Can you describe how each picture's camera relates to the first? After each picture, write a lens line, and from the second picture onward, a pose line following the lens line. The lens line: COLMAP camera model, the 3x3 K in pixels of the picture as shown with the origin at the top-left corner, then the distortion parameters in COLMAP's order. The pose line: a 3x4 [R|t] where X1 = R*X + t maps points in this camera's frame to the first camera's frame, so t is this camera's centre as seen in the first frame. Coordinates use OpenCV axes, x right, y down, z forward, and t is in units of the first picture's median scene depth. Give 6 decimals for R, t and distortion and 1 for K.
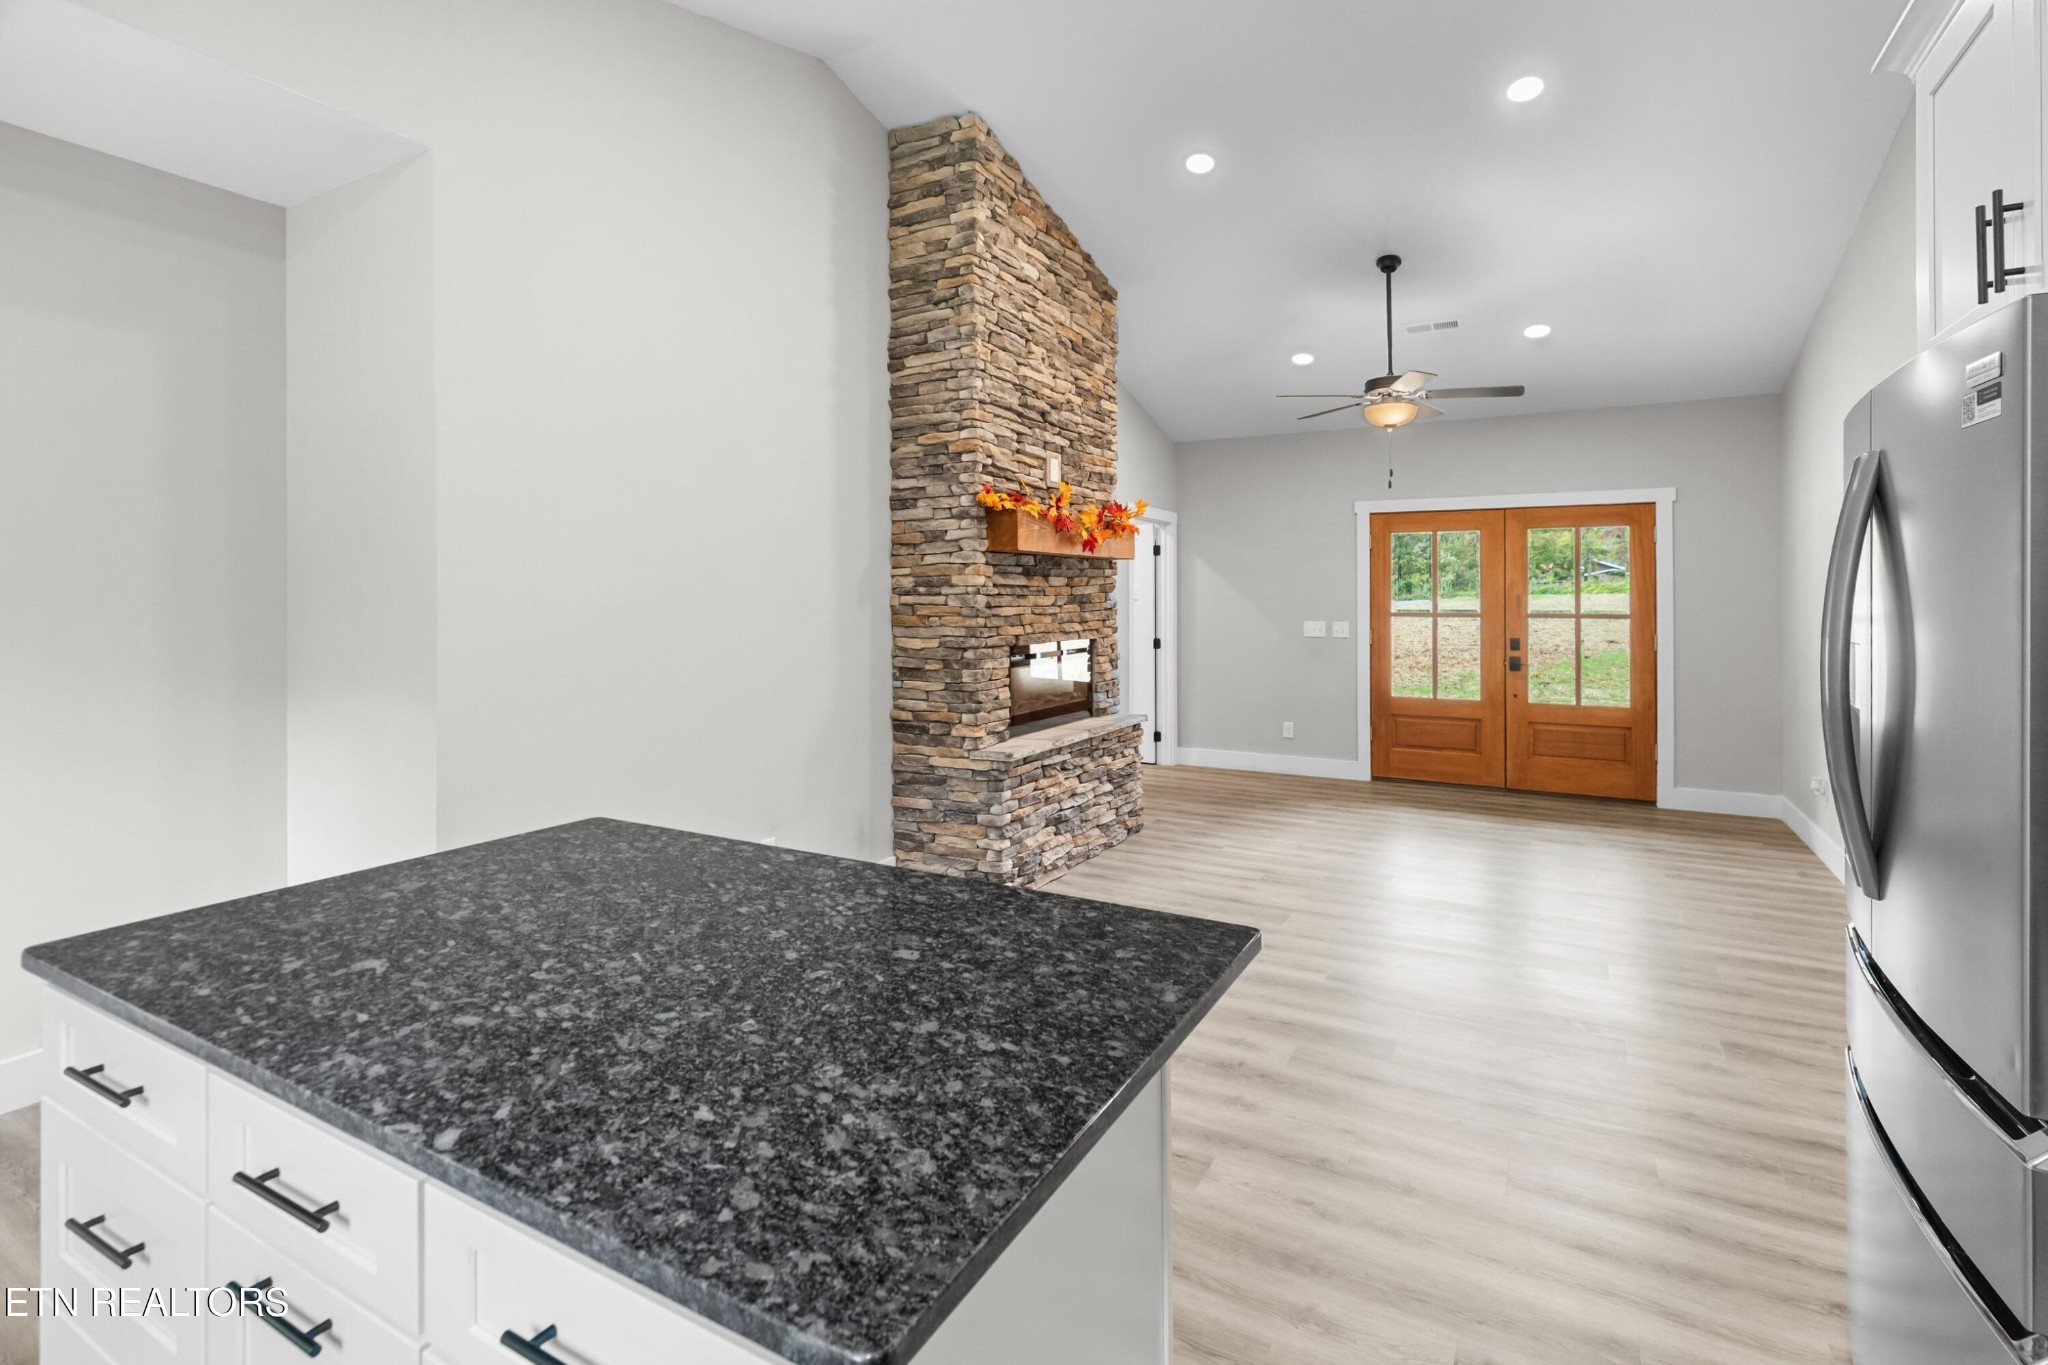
lens RADIAL K [[953.8, 0, 1028.5], [0, 953.8, 598.8], [0, 0, 1]] dist [-0.000975, 0.000066]
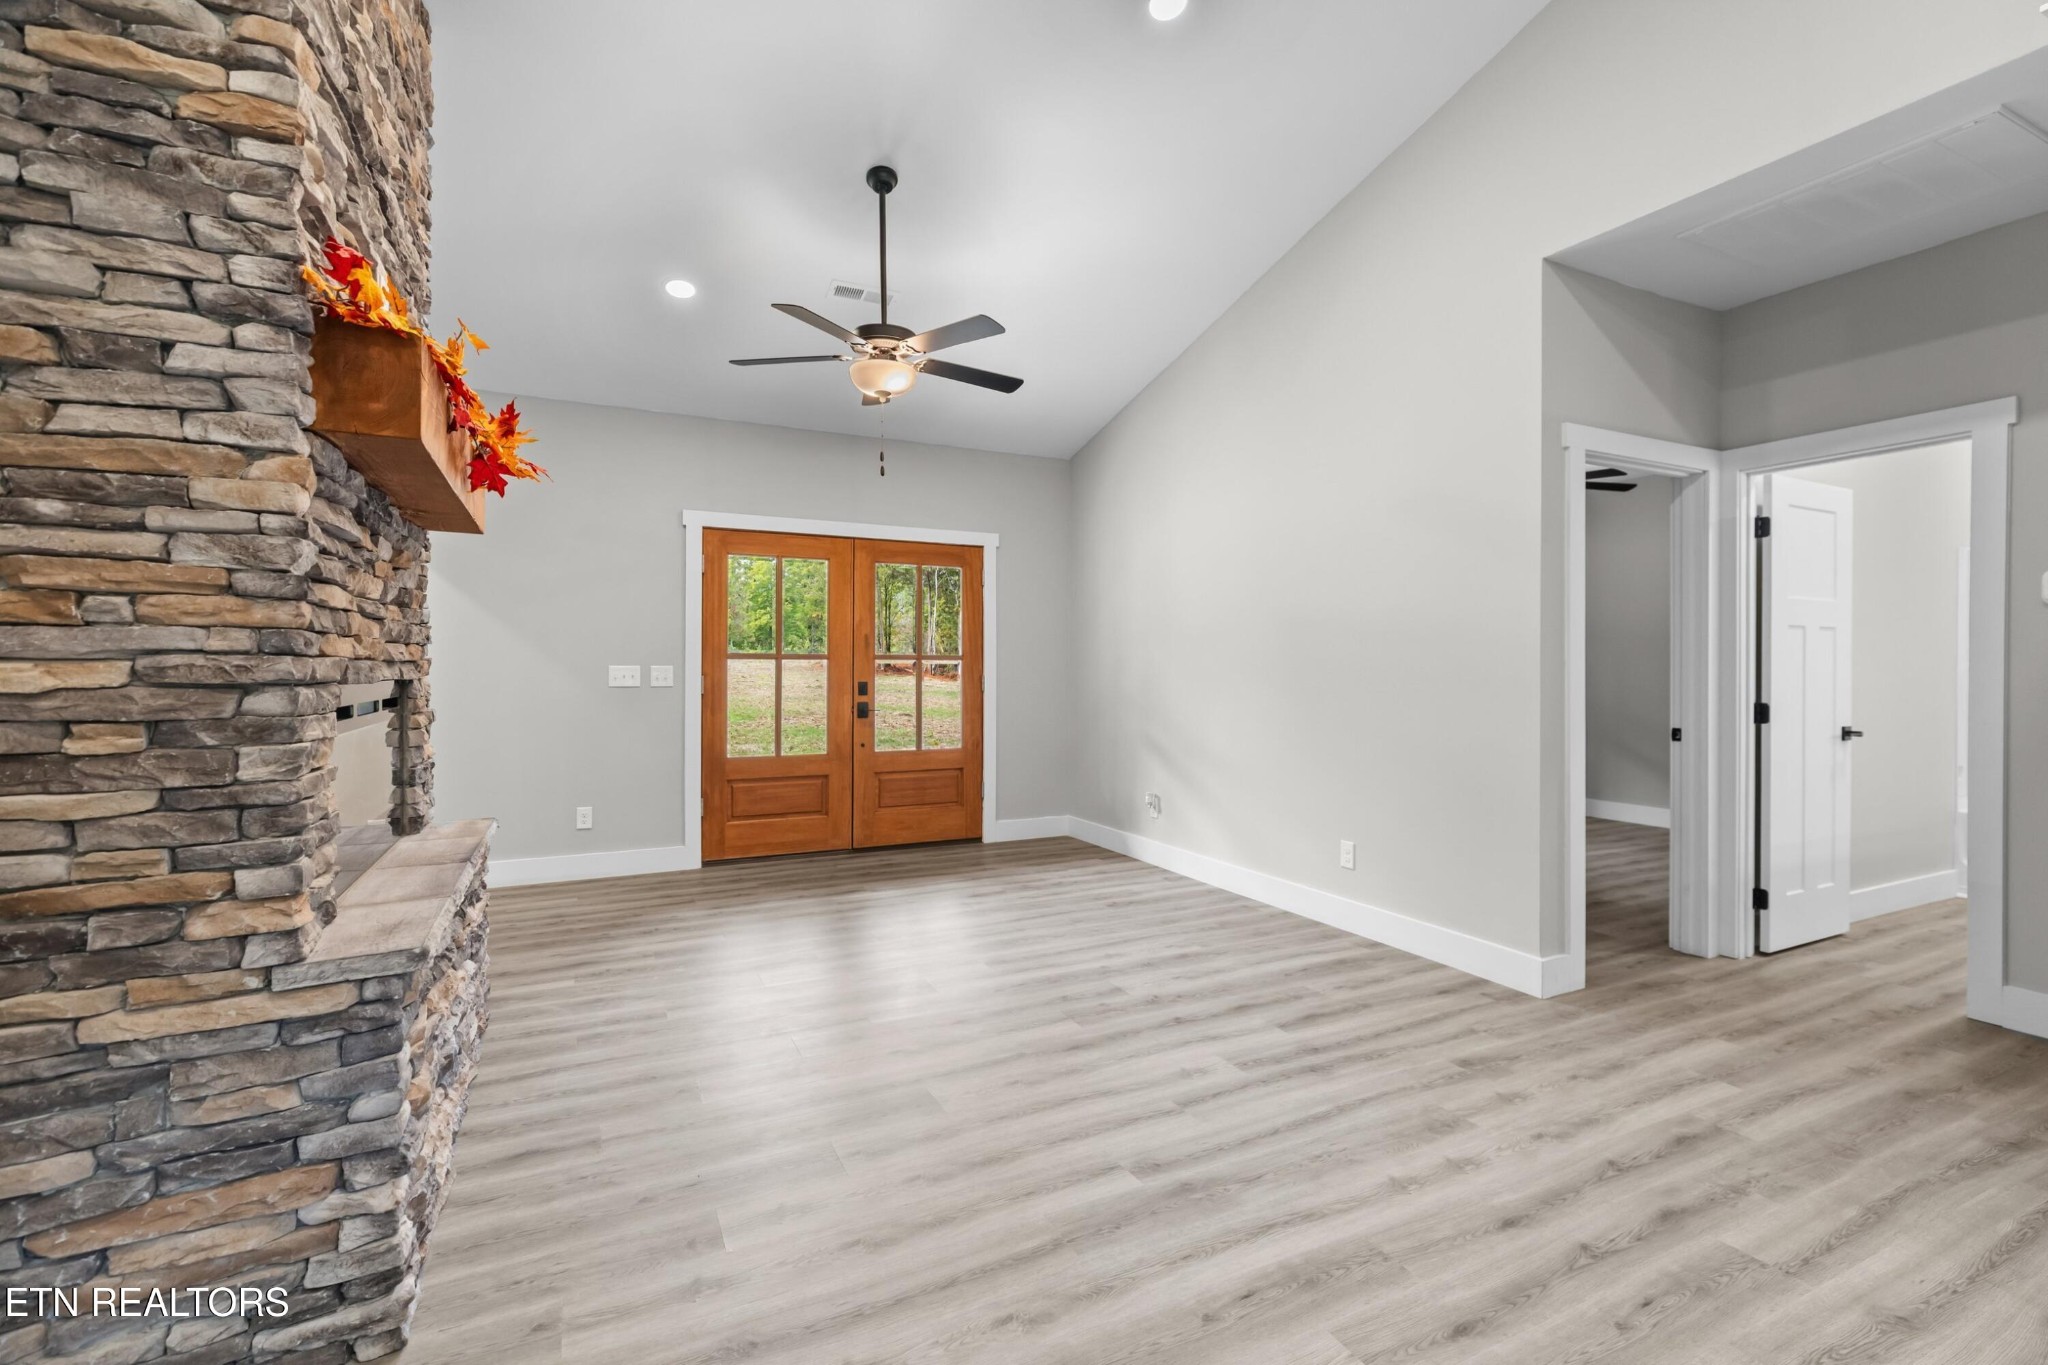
lens RADIAL K [[921.5, 0, 1038.0], [0, 921.5, 671.4], [0, 0, 1]] dist [0.003093, 0.000759]
pose [[0.559552, -0.001150, 0.828794, -0.175486], [0.000628, 0.999999, 0.000964, 0.043307], [-0.828795, -0.000019, 0.559553, 0.524576]]
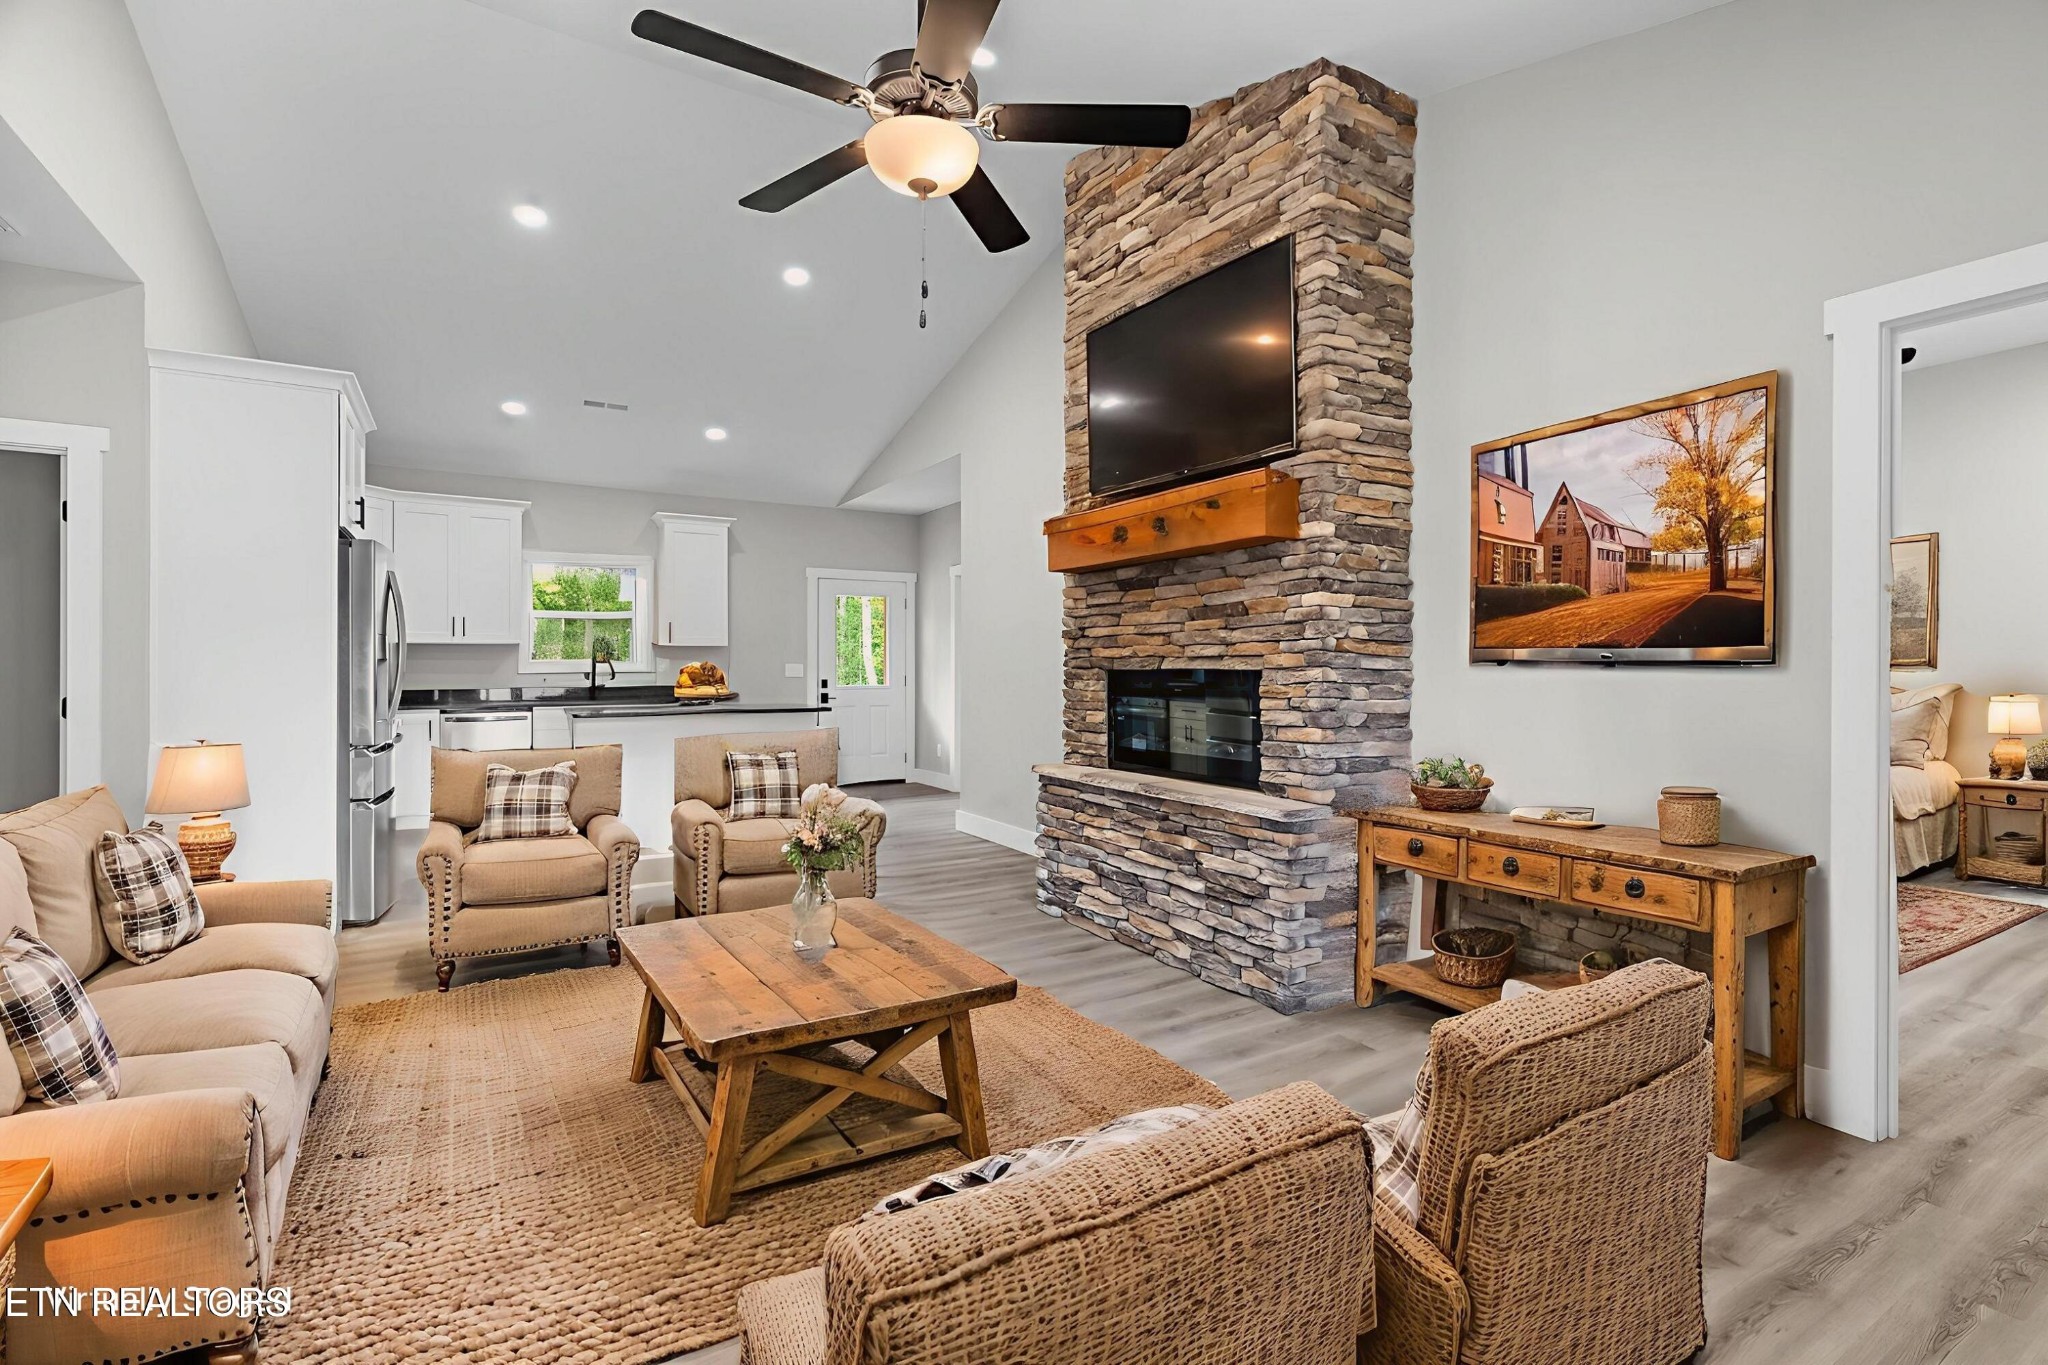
lens RADIAL K [[913.1, 0, 1034.6], [0, 913.1, 666.3], [0, 0, 1]] dist [0.000829, 0.000624]
pose [[-0.487044, 0.004049, -0.873368, 0.792065], [0.001200, 0.999991, 0.003966, 0.042736], [0.873376, 0.000884, -0.487045, 1.362602]]
